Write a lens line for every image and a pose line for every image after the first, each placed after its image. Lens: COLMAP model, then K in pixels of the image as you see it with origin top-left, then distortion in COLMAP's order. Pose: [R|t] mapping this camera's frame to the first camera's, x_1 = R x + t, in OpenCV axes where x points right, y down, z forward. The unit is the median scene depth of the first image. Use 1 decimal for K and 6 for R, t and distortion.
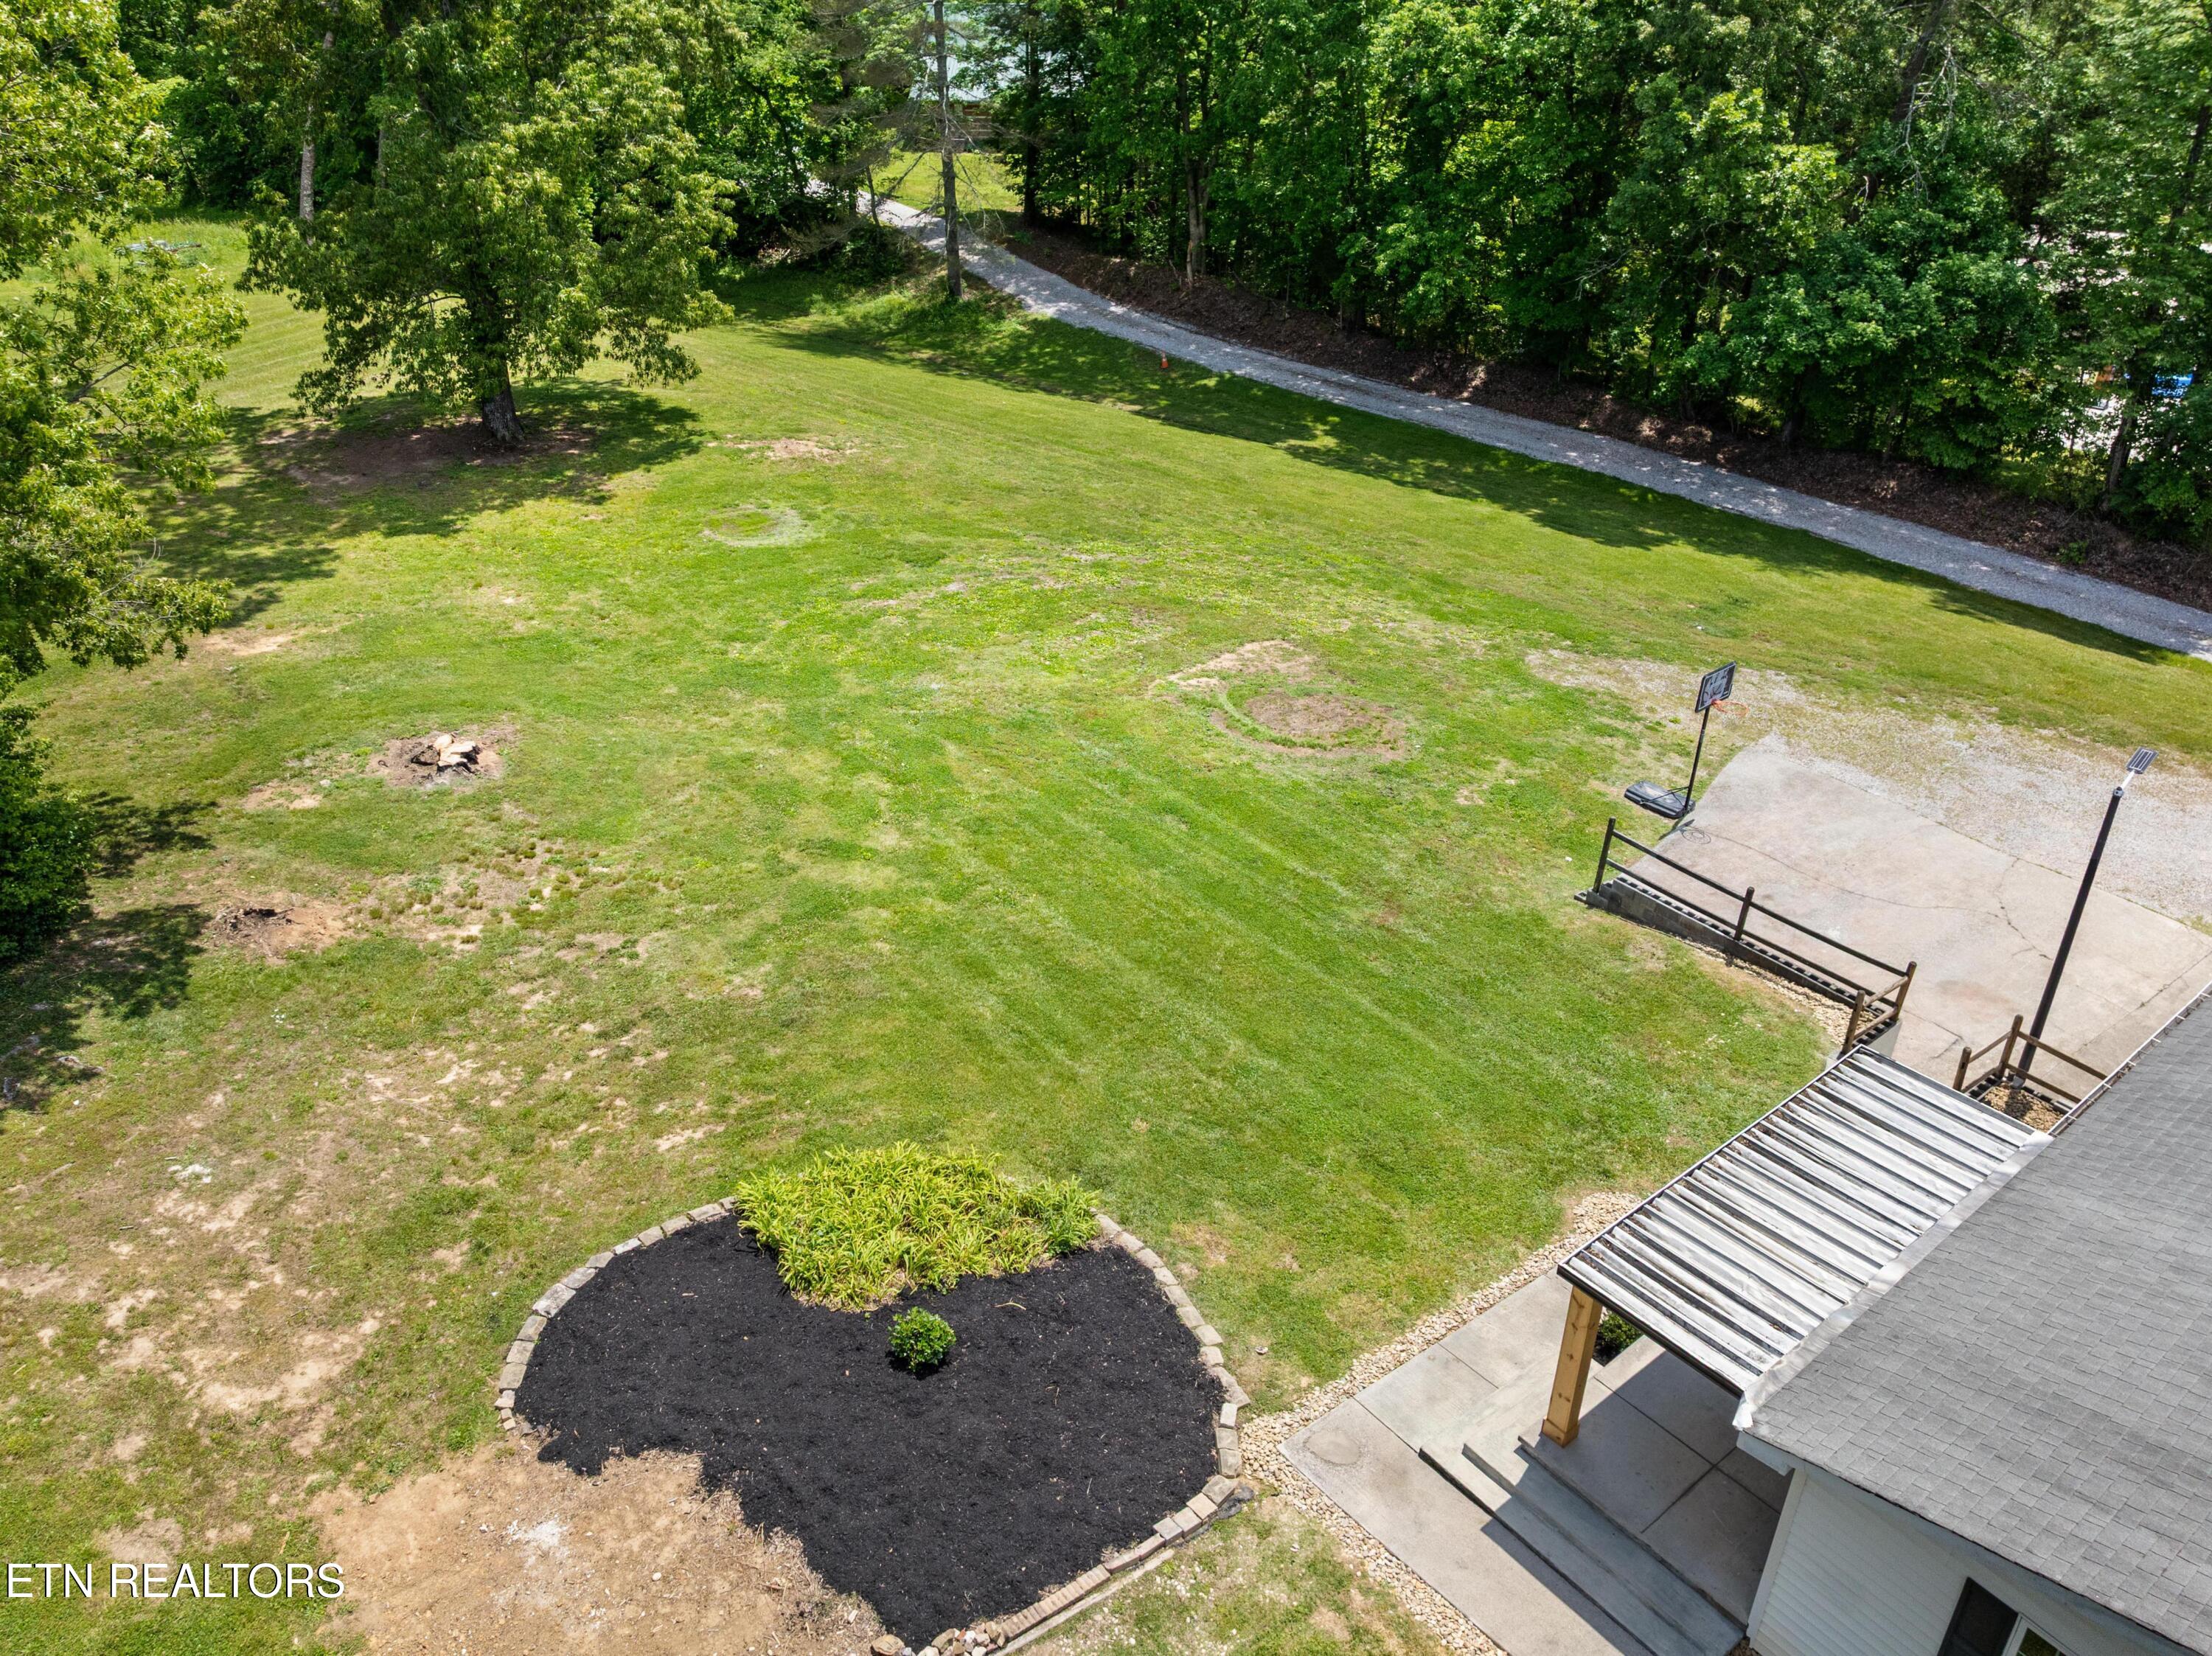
lens RADIAL K [[1643.7, 0, 1052.6], [0, 1643.7, 819.3], [0, 0, 1]] dist [-0.034662, -0.008740]
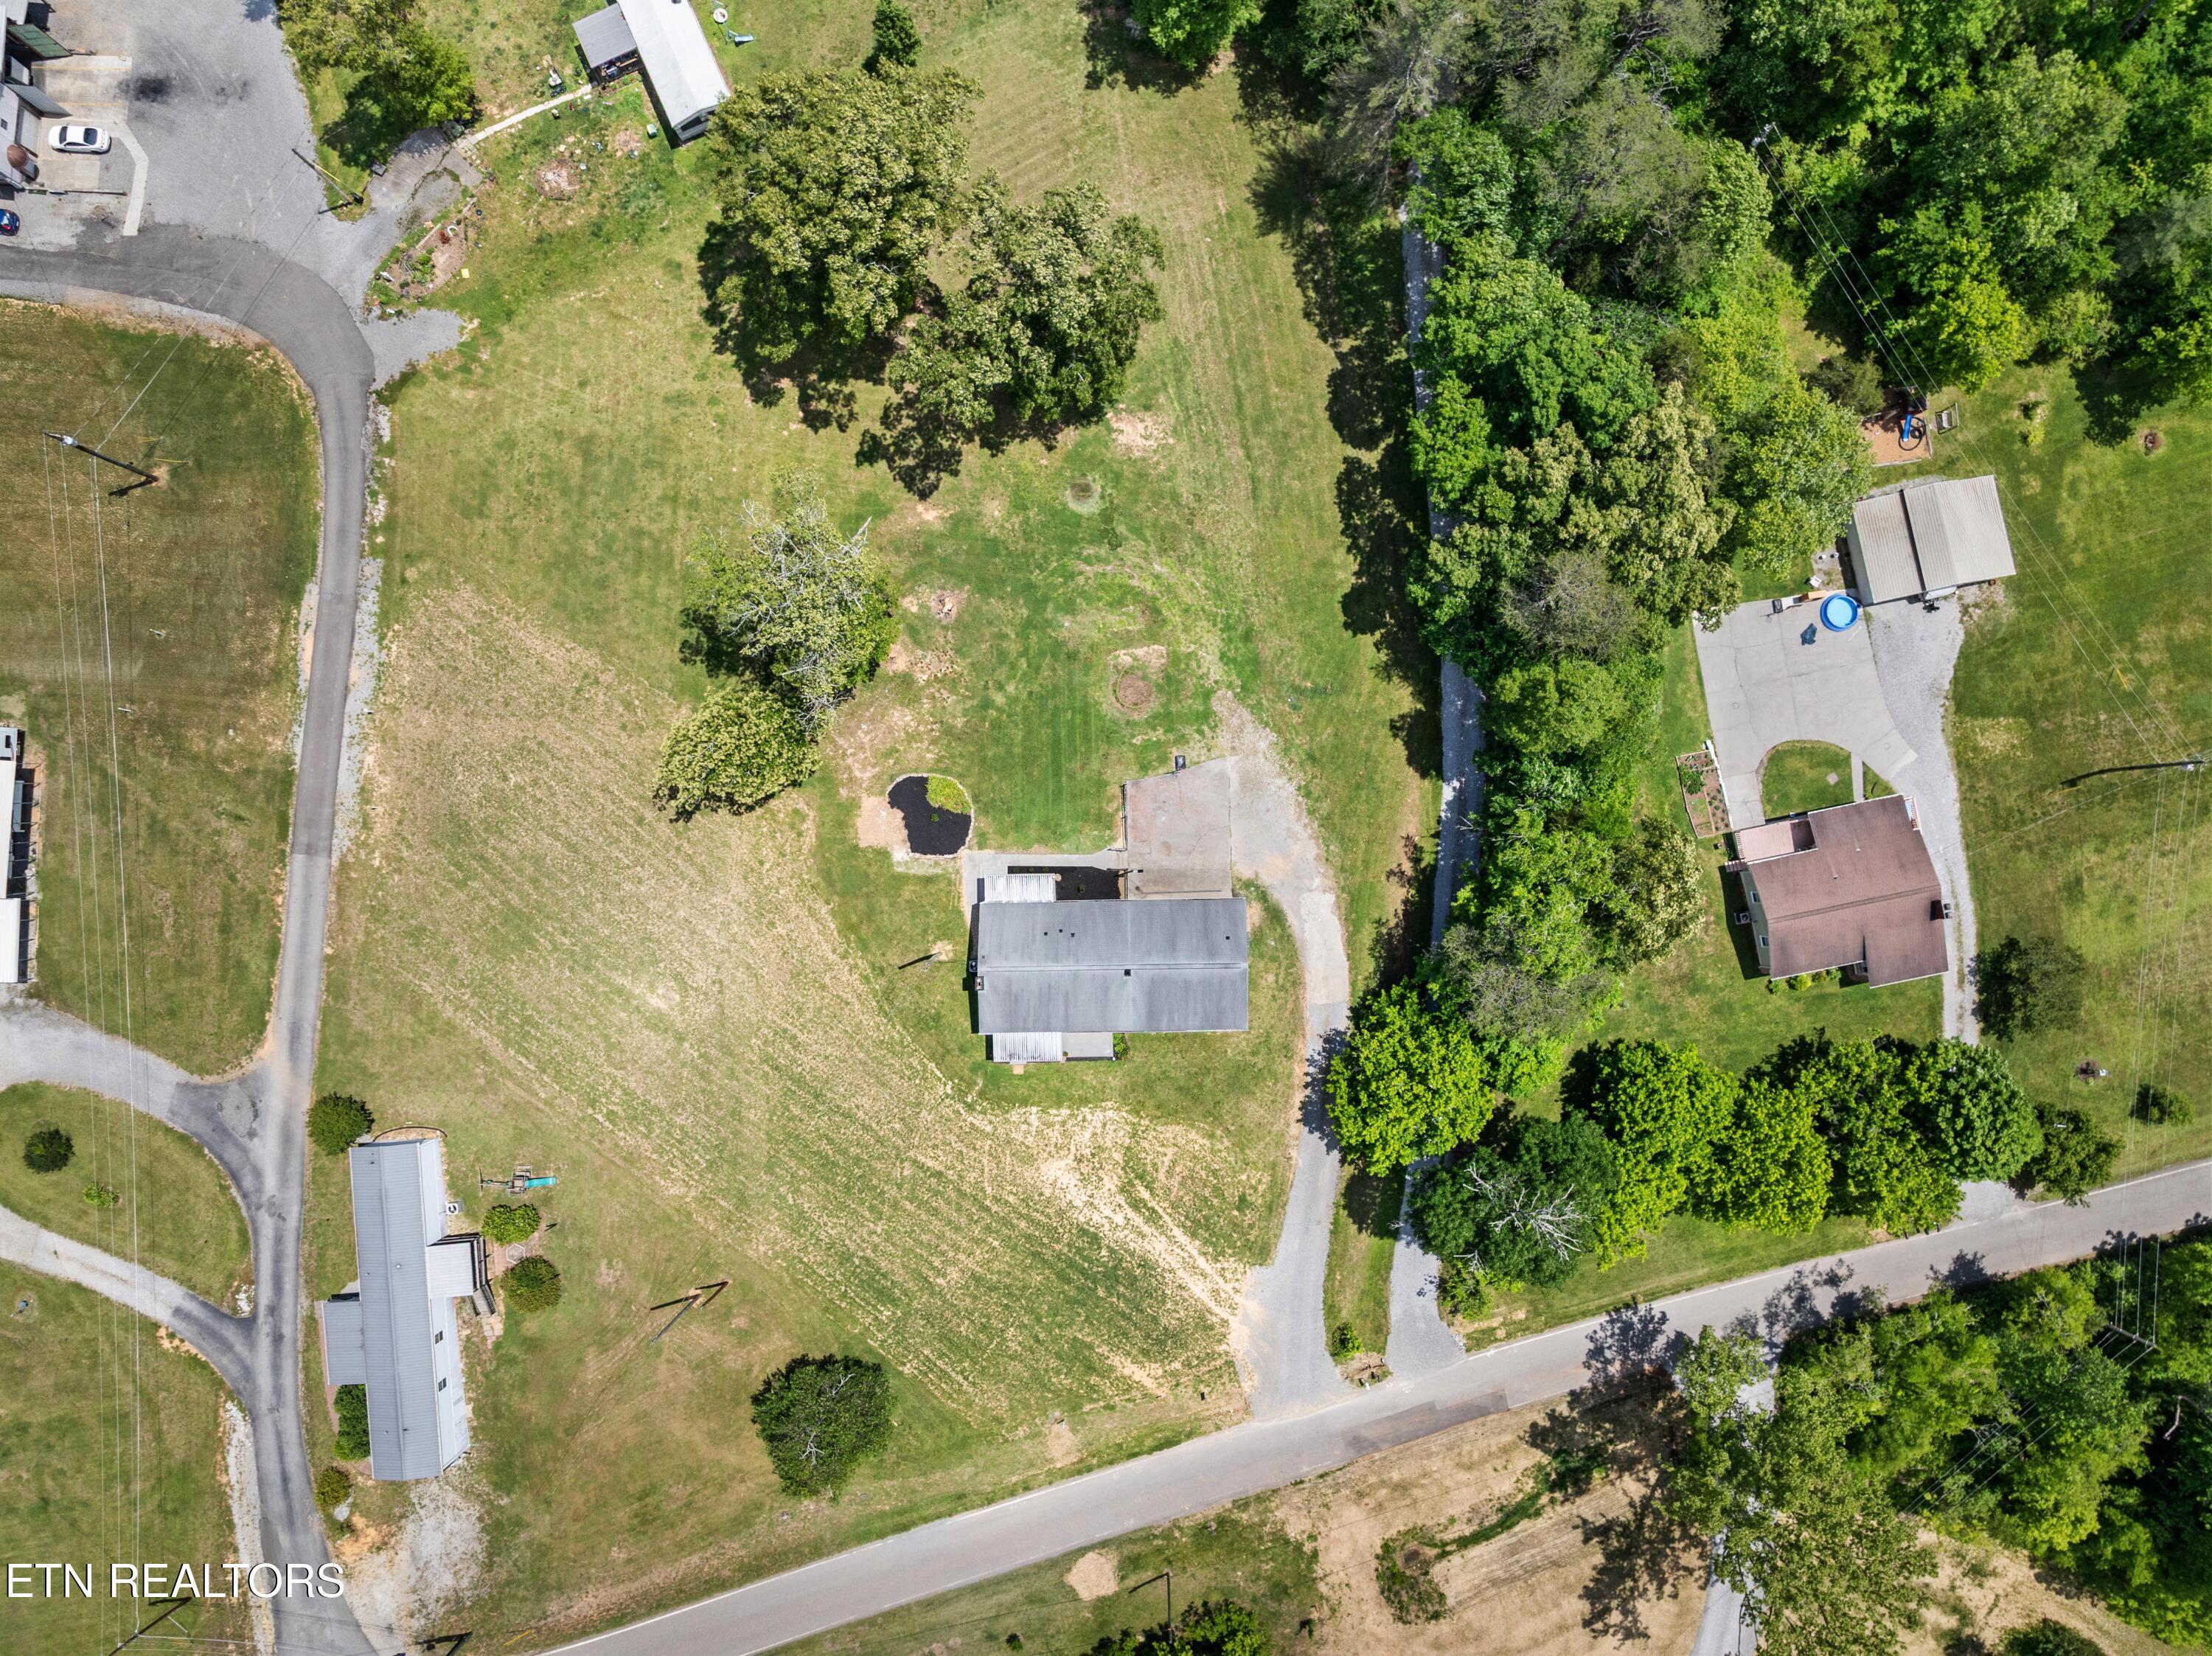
lens RADIAL K [[1465.5, 0, 1097.9], [0, 1465.5, 769.4], [0, 0, 1]] dist [-0.032104, -0.001085]
pose [[0.804734, 0.589905, -0.066448, 0.485620], [-0.294491, 0.493893, 0.818135, -3.185140], [0.515440, -0.638812, 0.571175, -1.338507]]
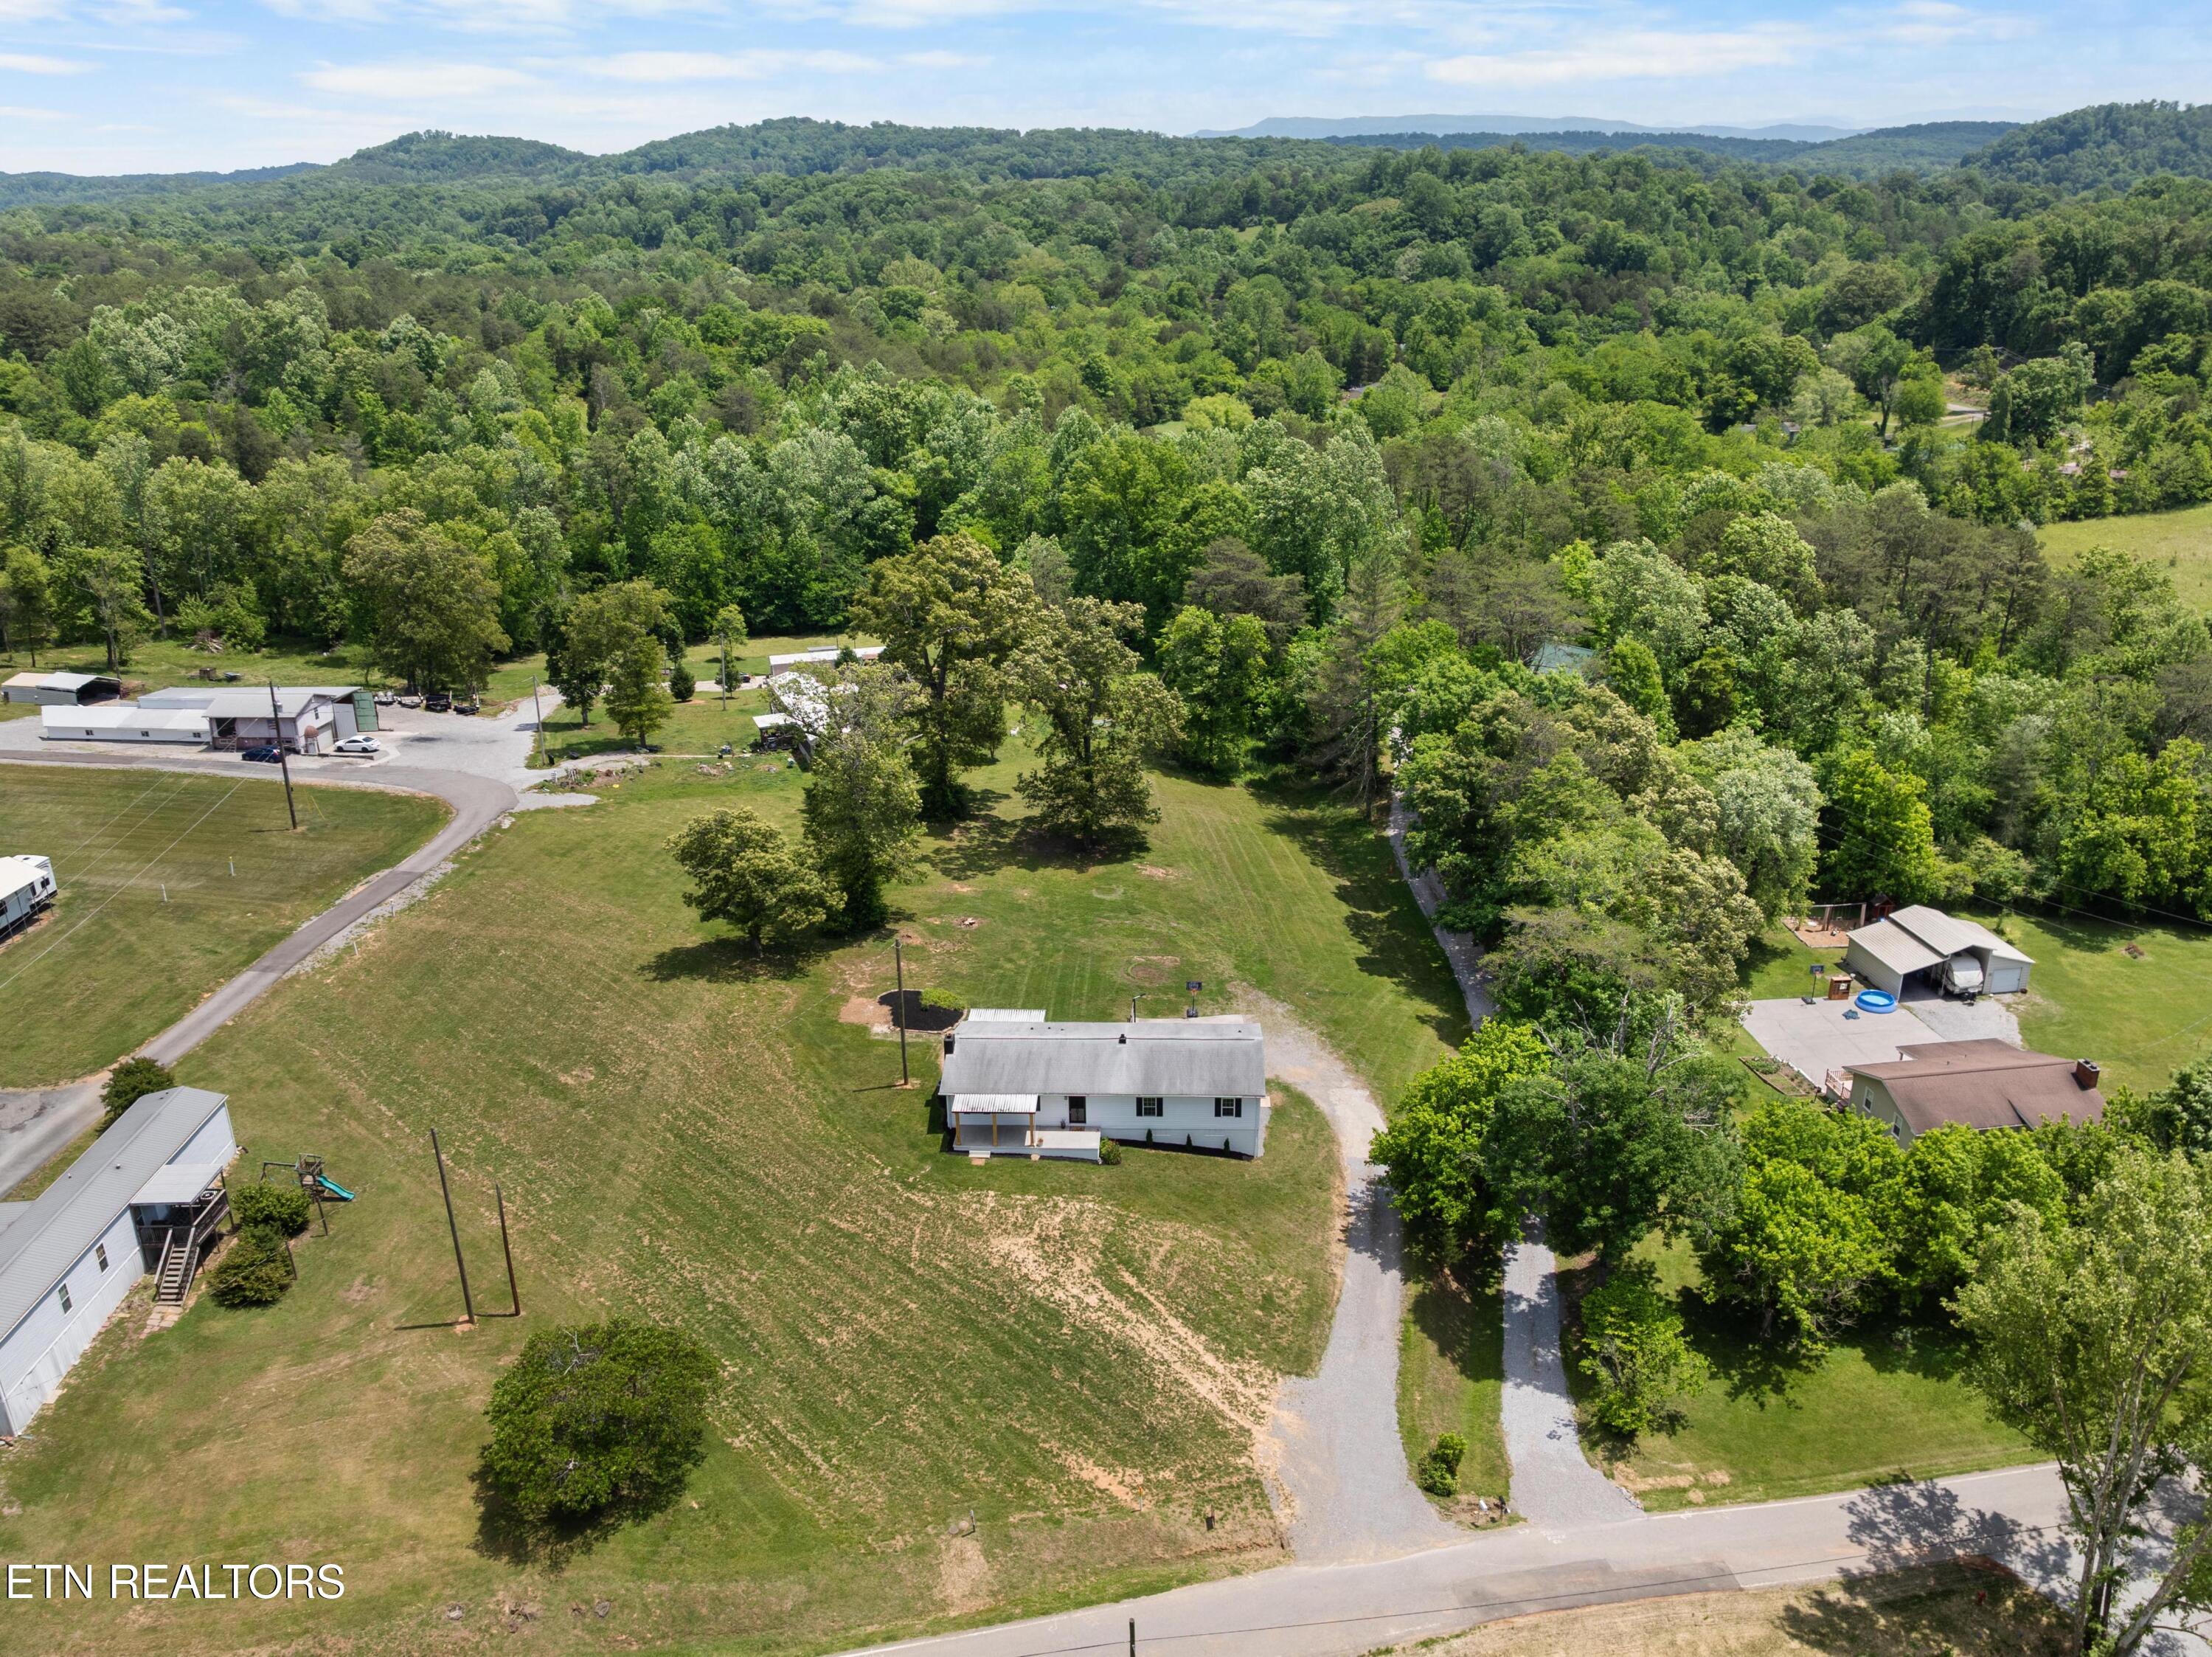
lens RADIAL K [[1620.2, 0, 1106.0], [0, 1620.2, 828.5], [0, 0, 1]] dist [-0.031864, -0.003135]
pose [[0.764584, 0.218958, -0.606192, 2.611195], [-0.323034, 0.944052, -0.066446, -0.109628], [0.557728, 0.246624, 0.792538, -2.437356]]
